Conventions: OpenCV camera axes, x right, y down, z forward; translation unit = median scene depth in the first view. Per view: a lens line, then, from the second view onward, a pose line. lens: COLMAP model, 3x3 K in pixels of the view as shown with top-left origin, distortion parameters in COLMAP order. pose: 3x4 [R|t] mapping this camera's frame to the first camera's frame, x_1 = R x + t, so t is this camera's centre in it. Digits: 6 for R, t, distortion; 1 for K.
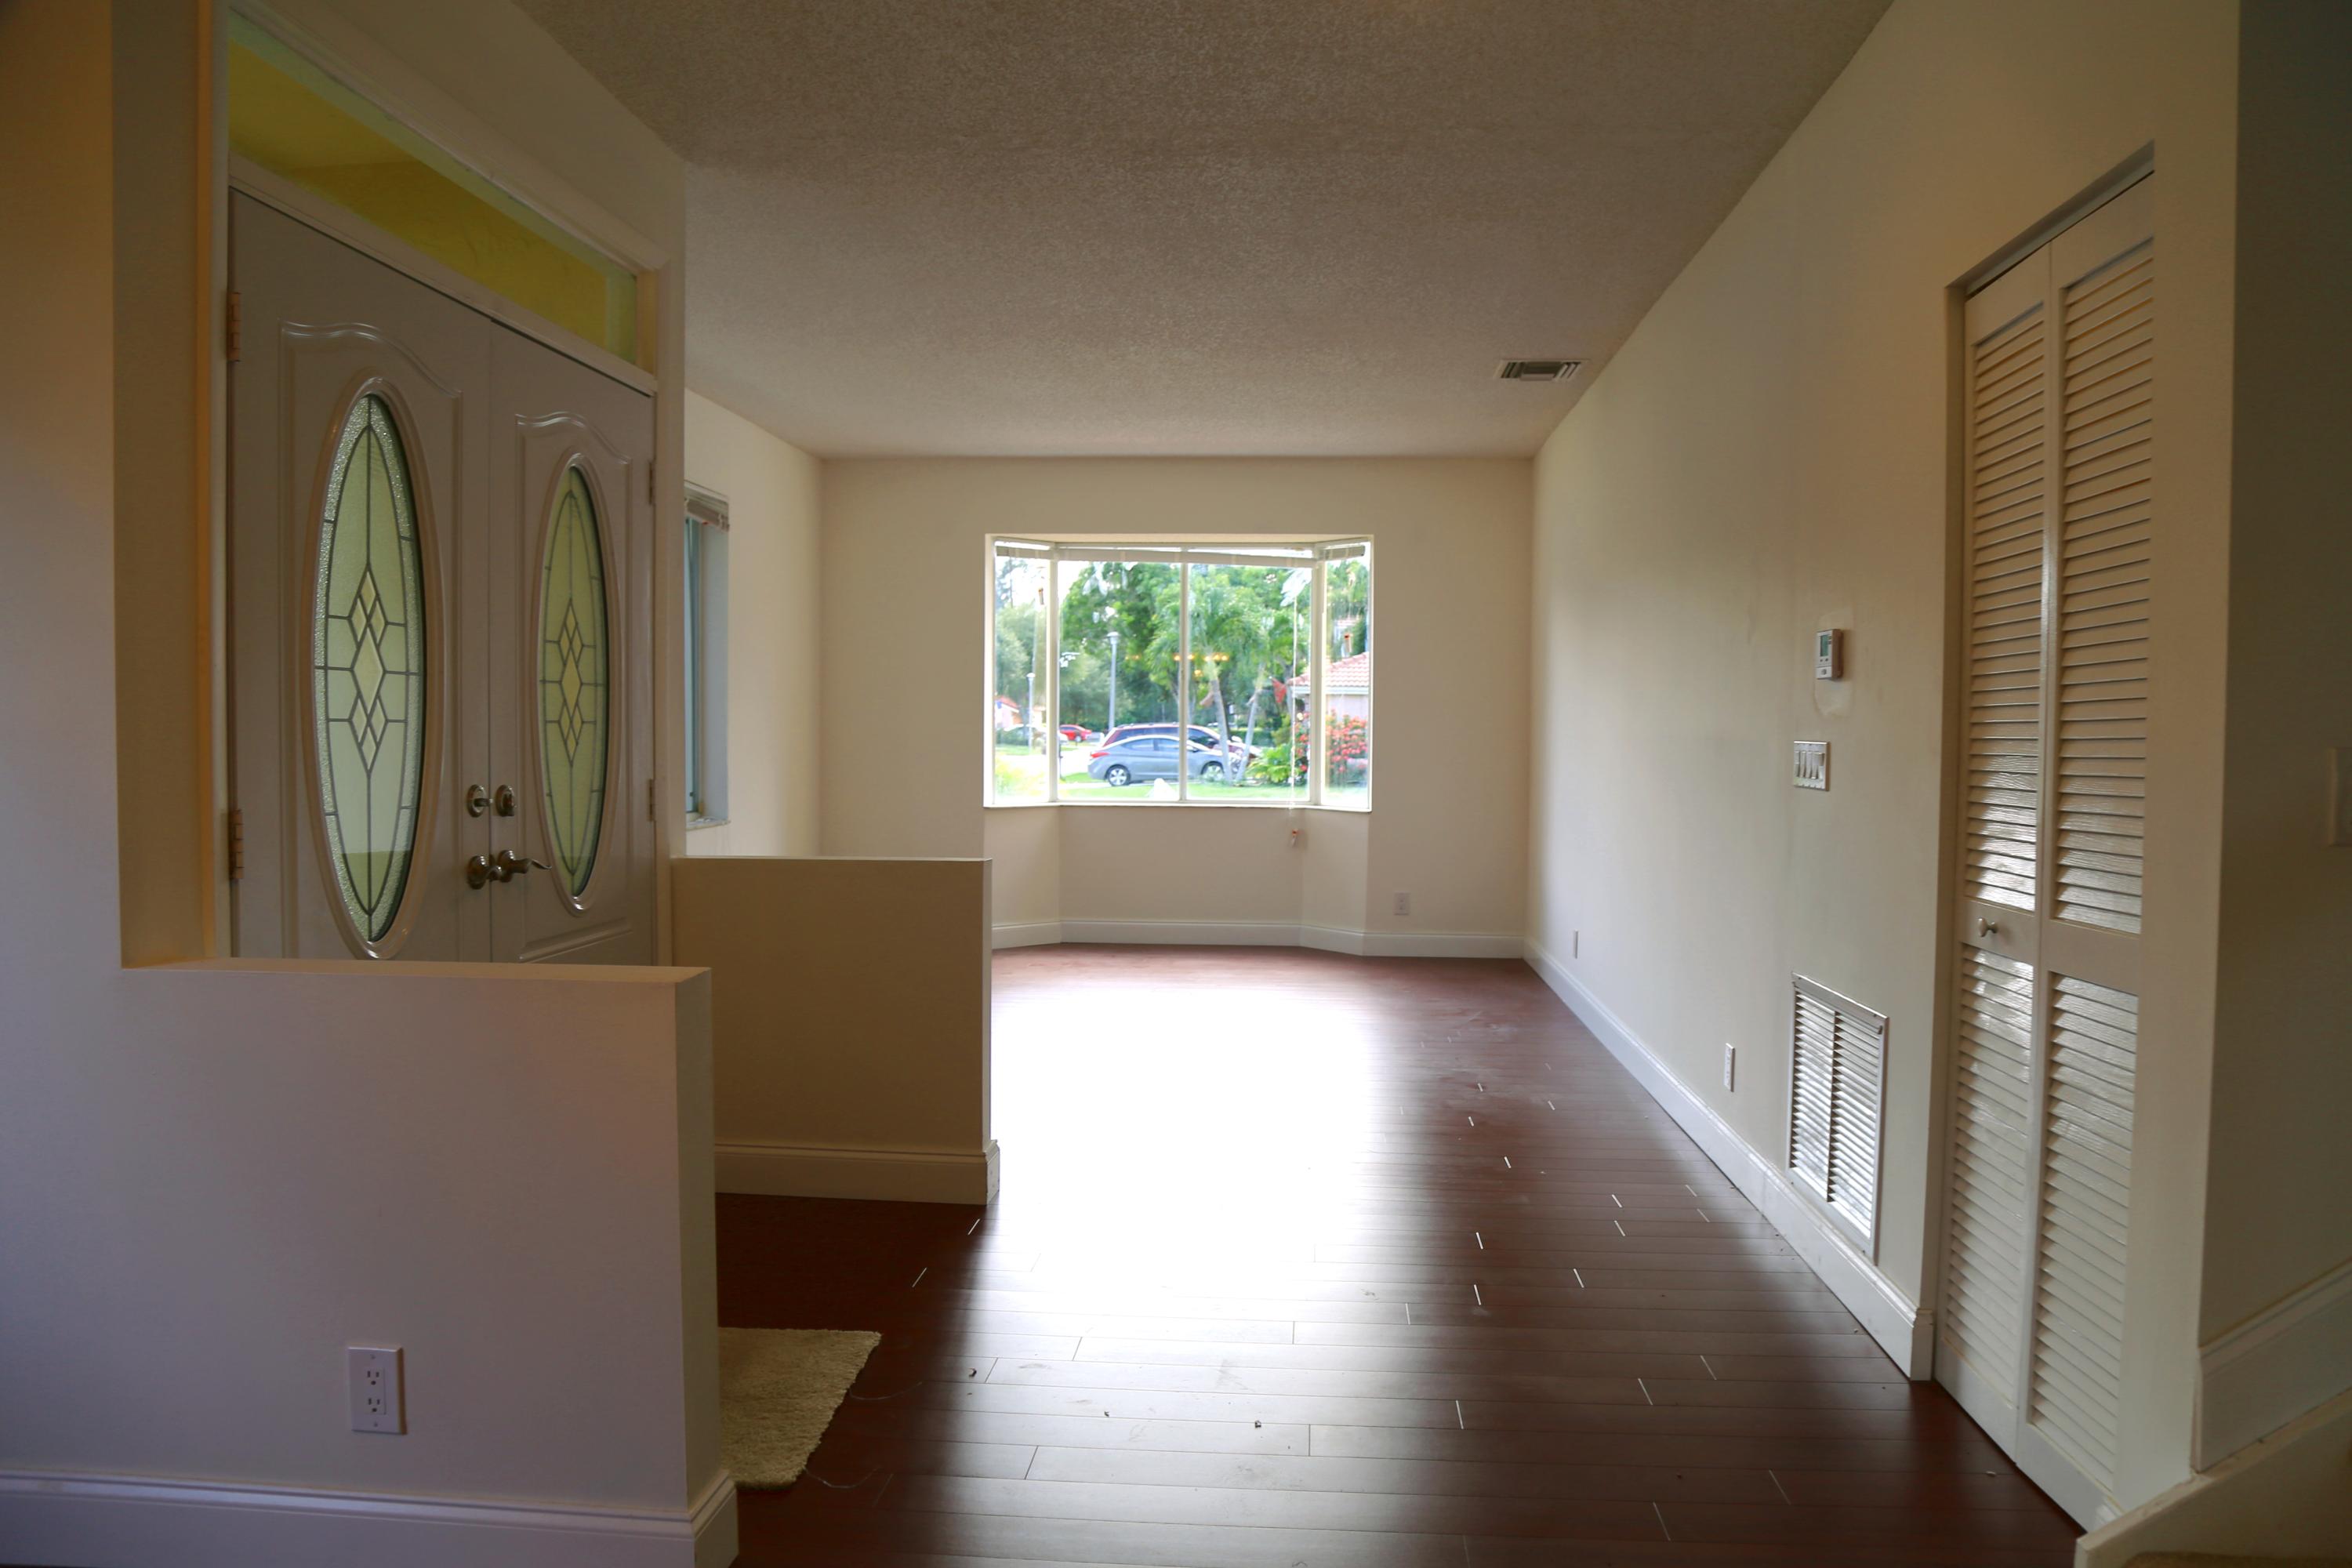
lens RADIAL K [[1674.4, 0, 1169.7], [0, 1674.4, 766.2], [0, 0, 1]] dist [-0.092735, 0.038276]
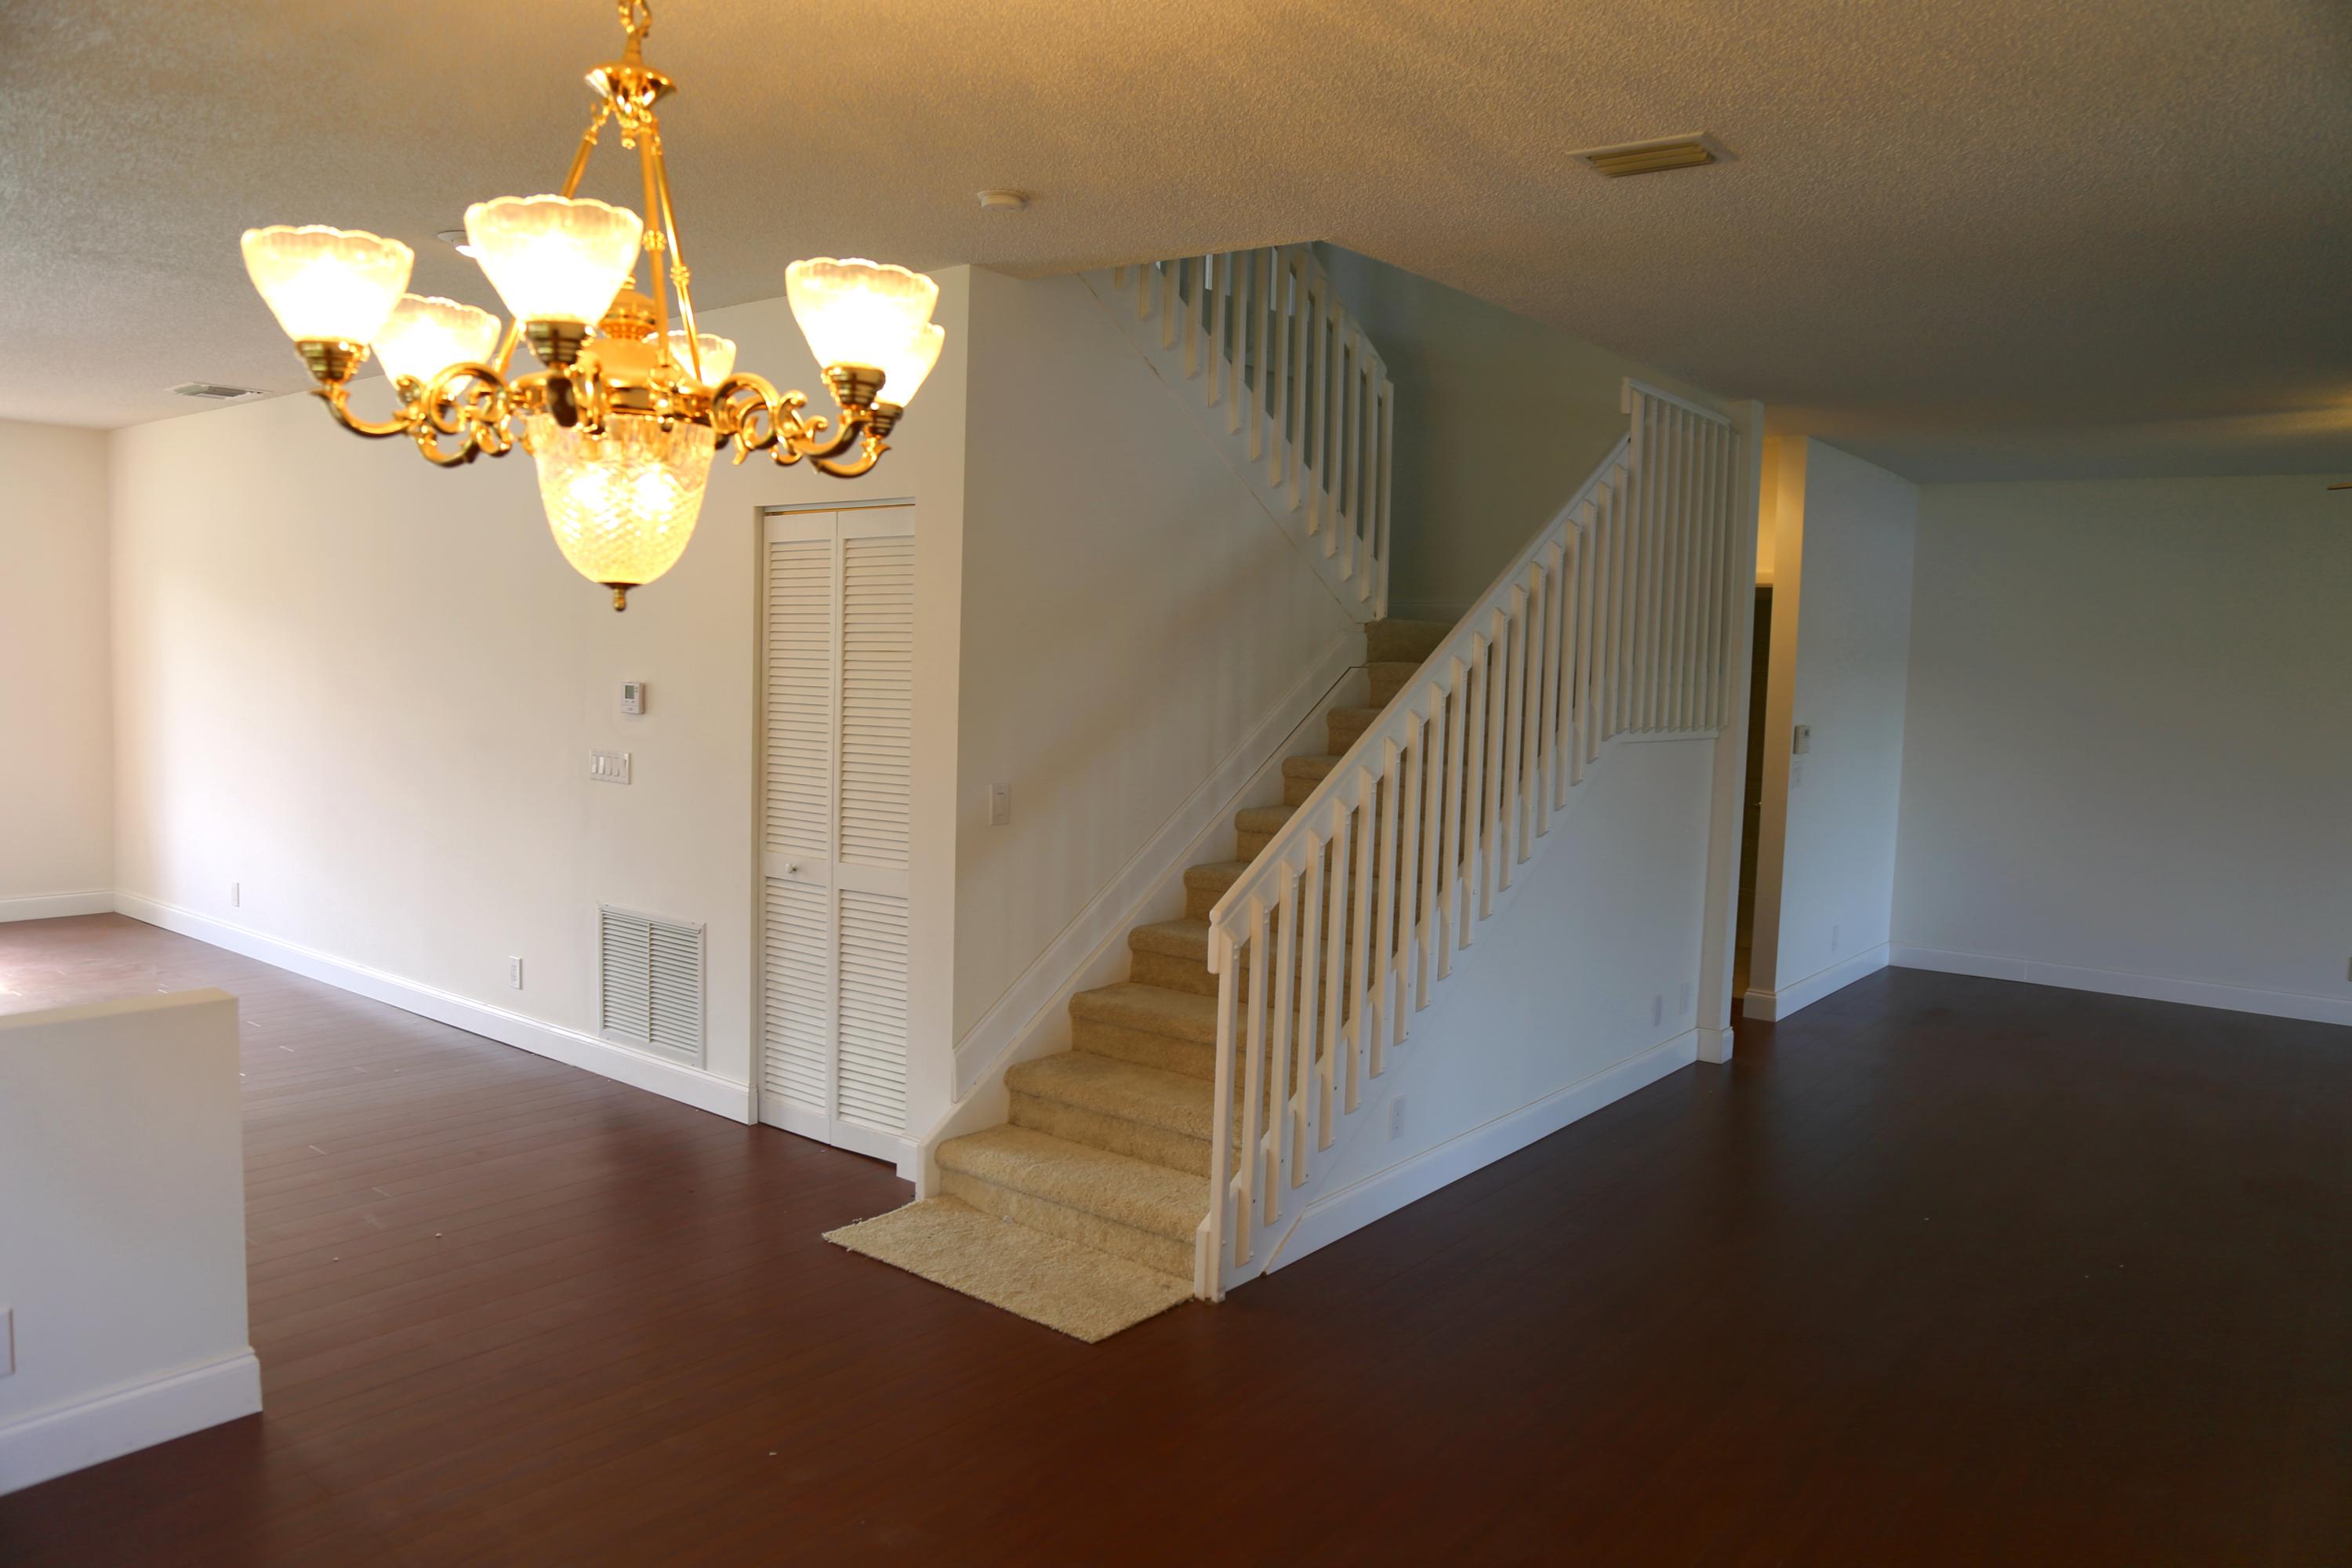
lens RADIAL K [[1674.4, 0, 1183.7], [0, 1674.4, 790.5], [0, 0, 1]] dist [-0.092735, 0.038276]
pose [[0.547463, -0.060918, 0.834610, -0.256657], [-0.007000, 0.996979, 0.077361, -0.042662], [-0.836801, -0.048195, 0.545382, -0.122641]]
